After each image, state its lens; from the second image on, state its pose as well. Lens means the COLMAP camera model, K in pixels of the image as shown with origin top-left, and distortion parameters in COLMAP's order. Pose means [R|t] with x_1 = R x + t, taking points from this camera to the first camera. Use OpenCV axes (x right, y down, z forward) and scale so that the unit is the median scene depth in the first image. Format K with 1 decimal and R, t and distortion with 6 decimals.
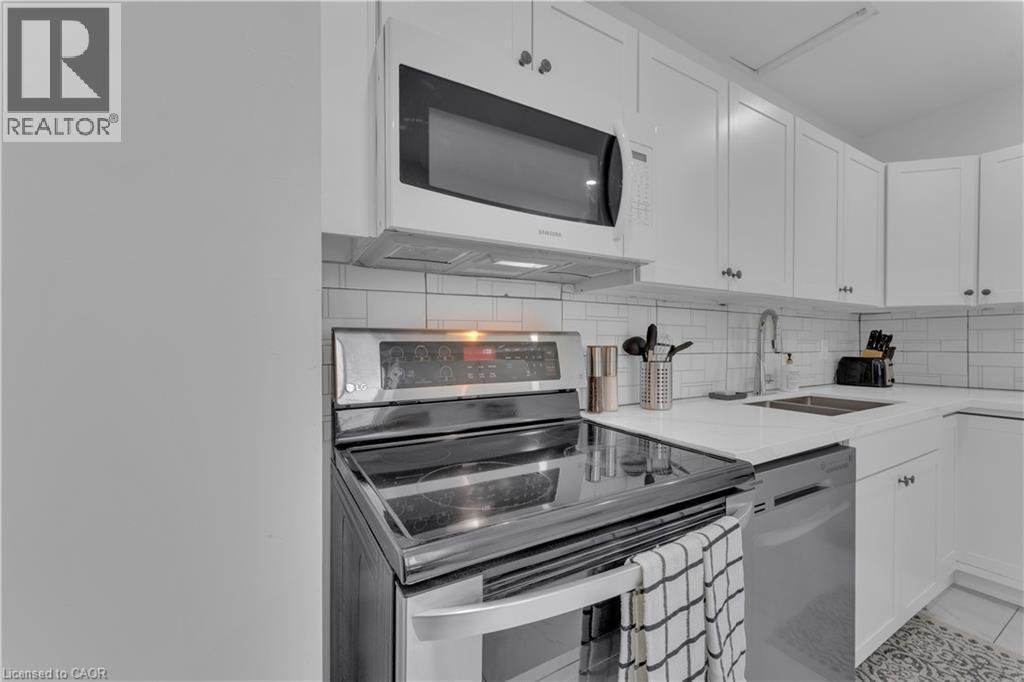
lens RADIAL K [[418.4, 0, 512.0], [0, 418.4, 341.0], [0, 0, 1]] dist [-0.005036, 0.000170]
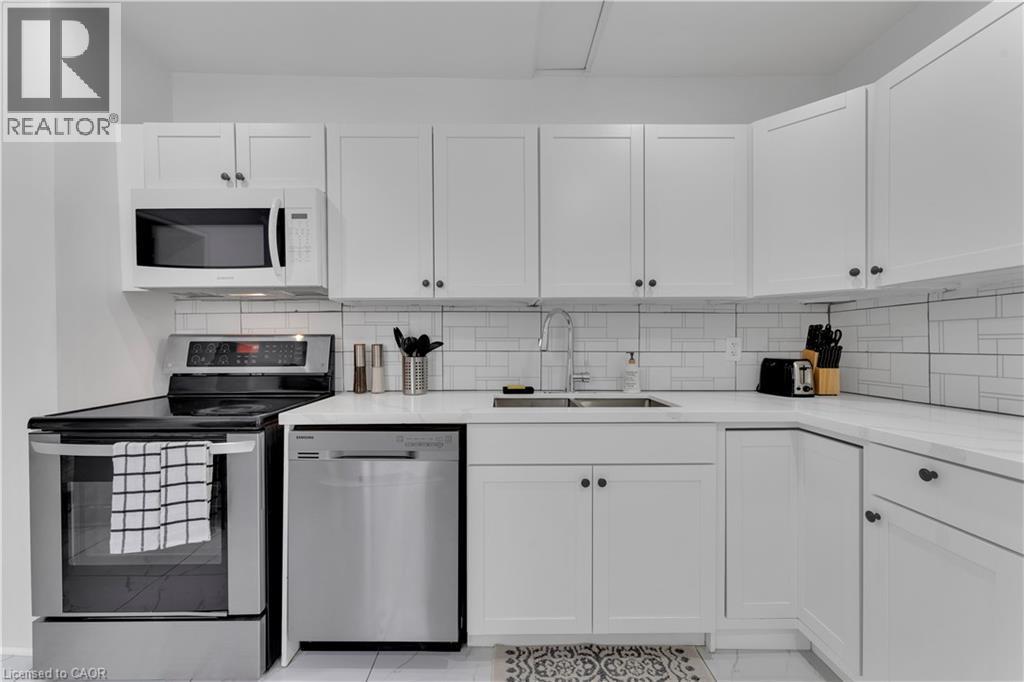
lens RADIAL K [[415.4, 0, 505.4], [0, 415.4, 344.9], [0, 0, 1]] dist [0.006132, 0.000041]
pose [[0.864738, -0.000076, -0.502223, 1.302279], [0.004613, 0.999959, 0.007791, 0.005777], [0.502202, -0.009053, 0.864703, 0.064873]]
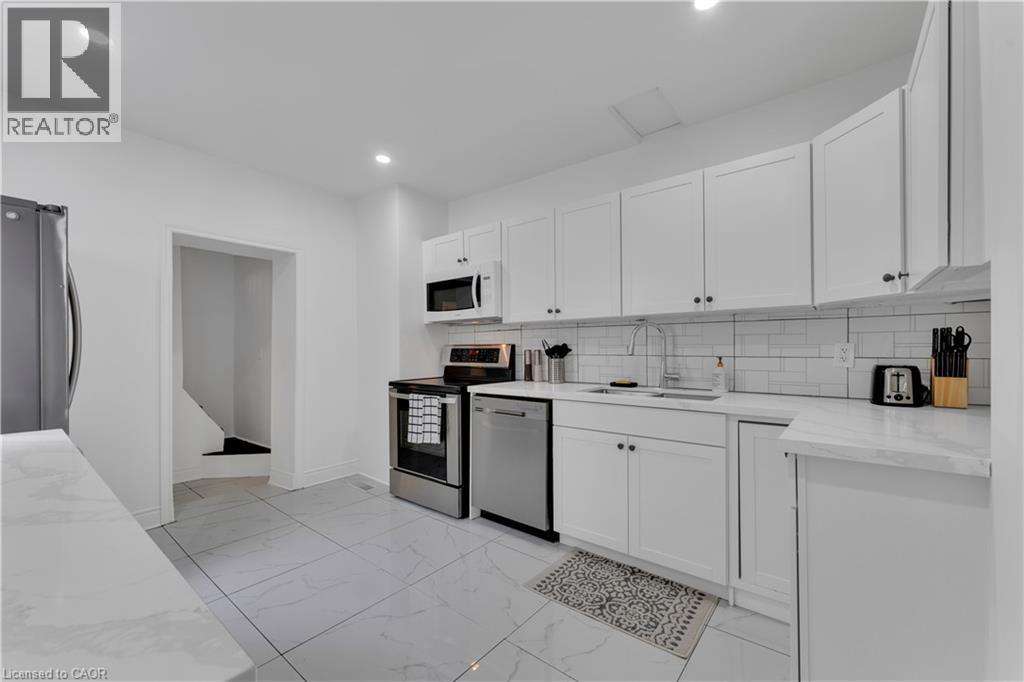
lens RADIAL K [[412.7, 0, 504.1], [0, 412.7, 346.1], [0, 0, 1]] dist [0.007048, -0.000518]
pose [[0.349989, -0.010037, -0.936700, 2.159493], [0.007167, 0.999942, -0.008036, 0.008089], [0.936726, -0.003901, 0.350040, 0.144901]]
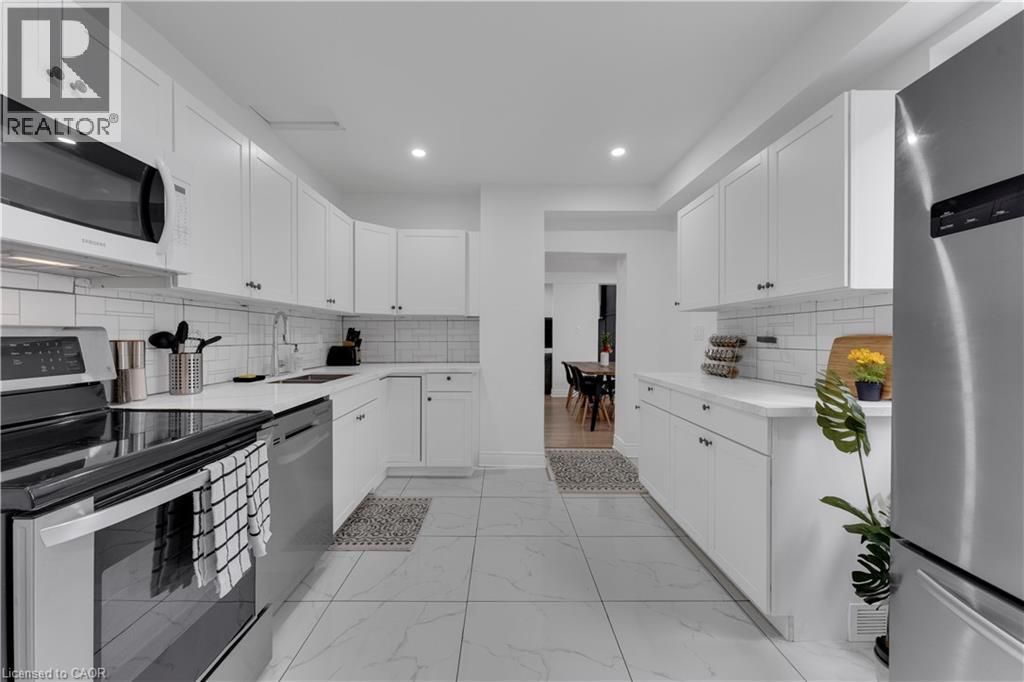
lens RADIAL K [[412.7, 0, 504.1], [0, 412.7, 346.1], [0, 0, 1]] dist [0.007048, -0.000518]
pose [[0.501404, -0.021467, 0.864947, -0.223095], [-0.004650, 0.999611, 0.027504, -0.006983], [-0.865201, -0.017813, 0.501109, -0.363992]]
